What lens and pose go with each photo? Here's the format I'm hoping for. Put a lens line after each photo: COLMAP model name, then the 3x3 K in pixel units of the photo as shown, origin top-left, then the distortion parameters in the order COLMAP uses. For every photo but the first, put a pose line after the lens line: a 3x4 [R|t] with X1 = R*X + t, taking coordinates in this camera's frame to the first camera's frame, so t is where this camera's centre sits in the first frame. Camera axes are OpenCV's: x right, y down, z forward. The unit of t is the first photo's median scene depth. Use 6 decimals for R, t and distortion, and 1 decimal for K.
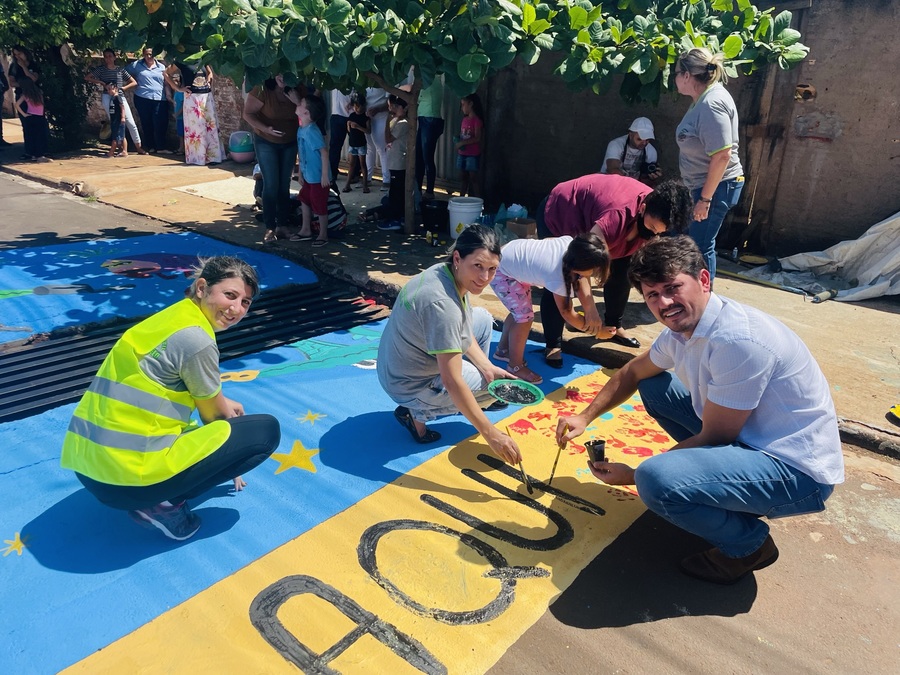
lens RADIAL K [[672.5, 0, 450.0], [0, 672.5, 337.5], [0, 0, 1]] dist [0.033150, -0.004813]
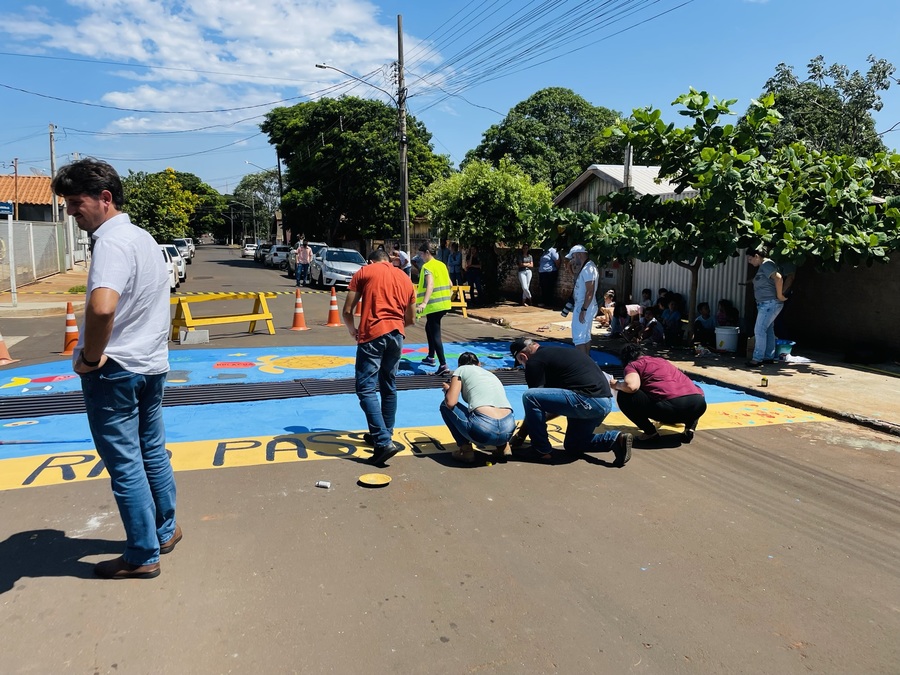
lens RADIAL K [[672.5, 0, 450.0], [0, 672.5, 337.5], [0, 0, 1]] dist [0.033150, -0.004813]
pose [[0.875517, 0.039519, -0.481569, 0.280305], [-0.153378, 0.967835, -0.199425, 0.309860], [0.458198, 0.248462, 0.853417, -0.865834]]
